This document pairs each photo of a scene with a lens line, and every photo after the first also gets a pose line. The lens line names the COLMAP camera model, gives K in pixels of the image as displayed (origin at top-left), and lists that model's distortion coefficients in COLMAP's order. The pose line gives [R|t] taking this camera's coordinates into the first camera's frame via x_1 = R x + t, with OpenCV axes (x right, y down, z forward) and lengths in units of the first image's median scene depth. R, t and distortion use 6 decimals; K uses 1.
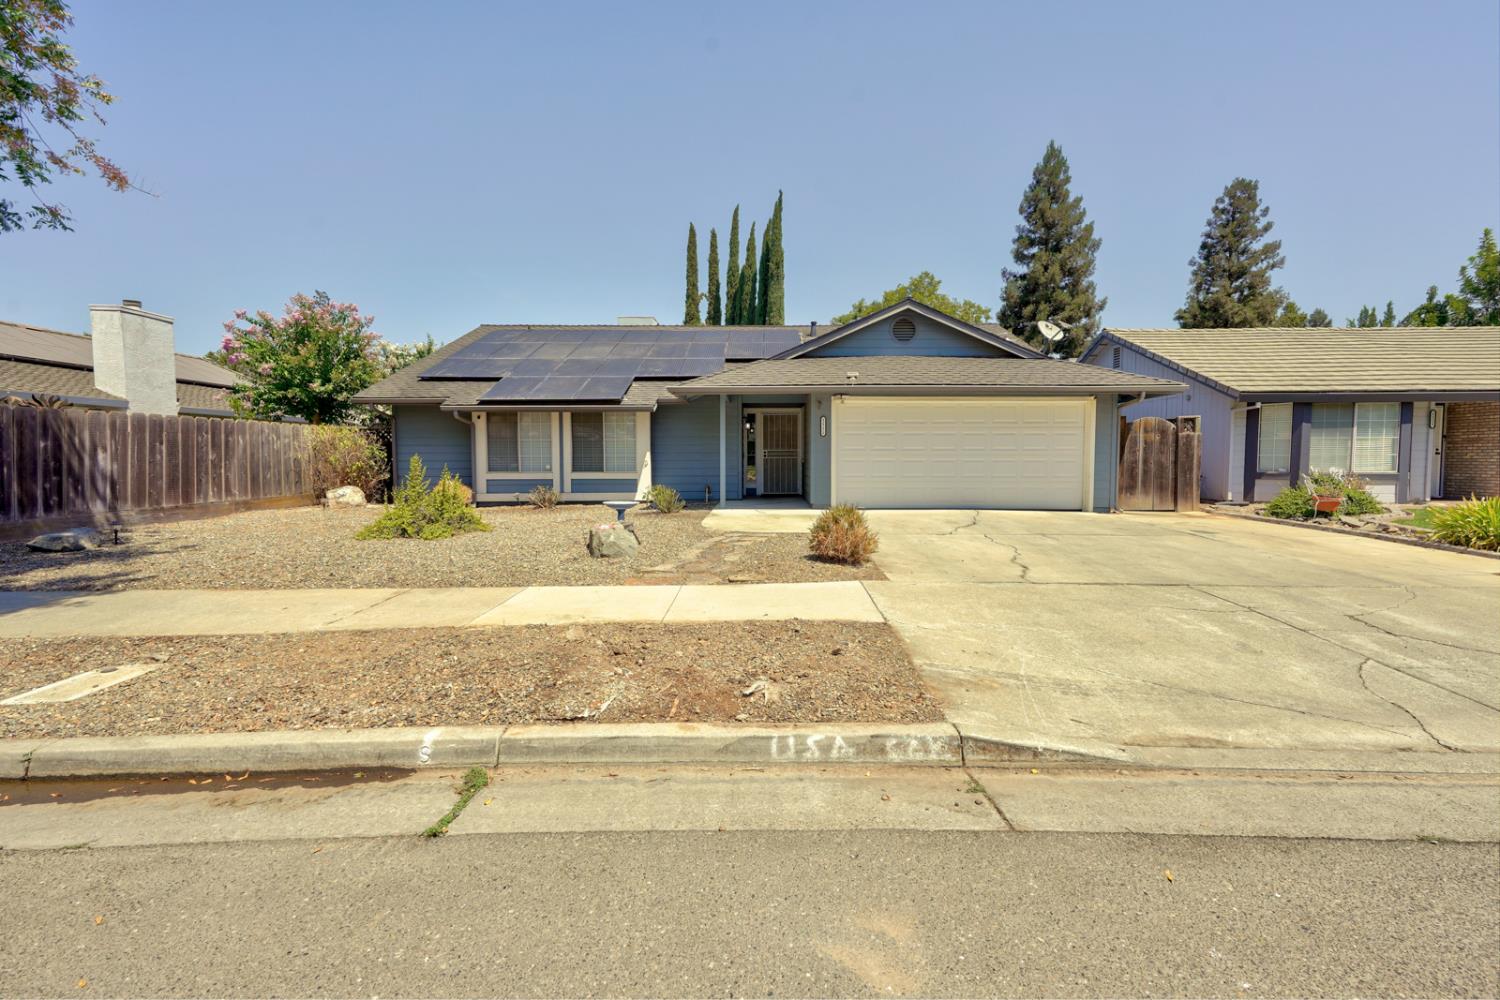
lens RADIAL K [[703.2, 0, 755.7], [0, 703.2, 494.3], [0, 0, 1]] dist [0.003284, -0.000082]
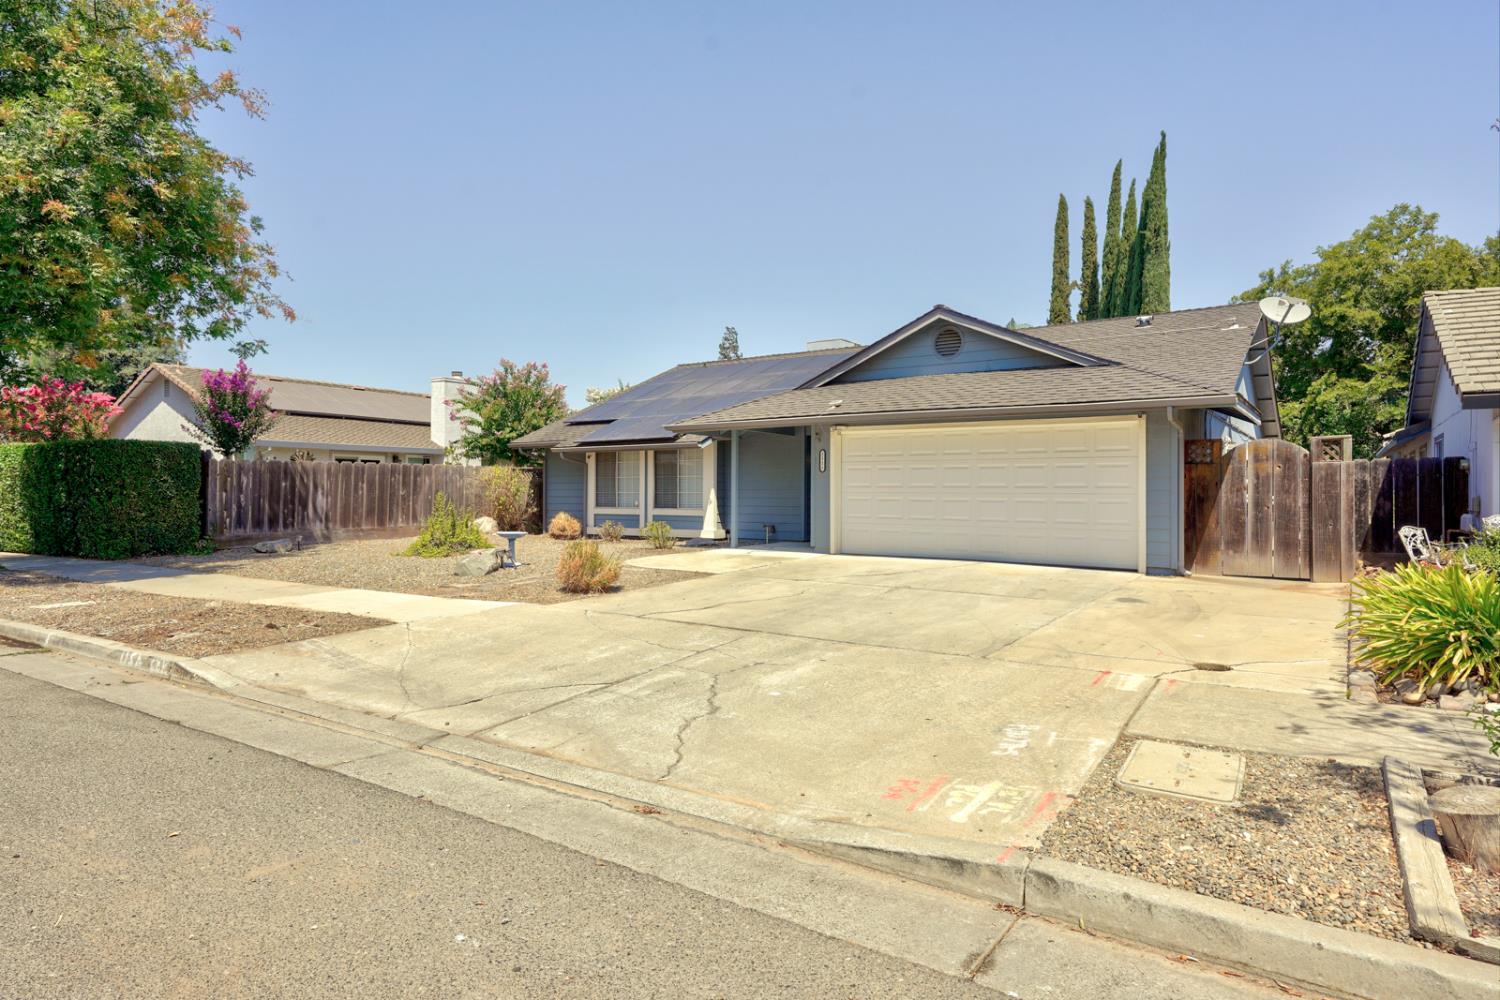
lens RADIAL K [[906.0, 0, 749.8], [0, 906.0, 490.1], [0, 0, 1]] dist [-0.000719, 0.000595]
pose [[0.806032, 0.002729, -0.591866, 0.674181], [-0.035258, 0.998435, -0.043411, -0.005705], [0.590821, 0.055859, 0.804867, 0.013627]]
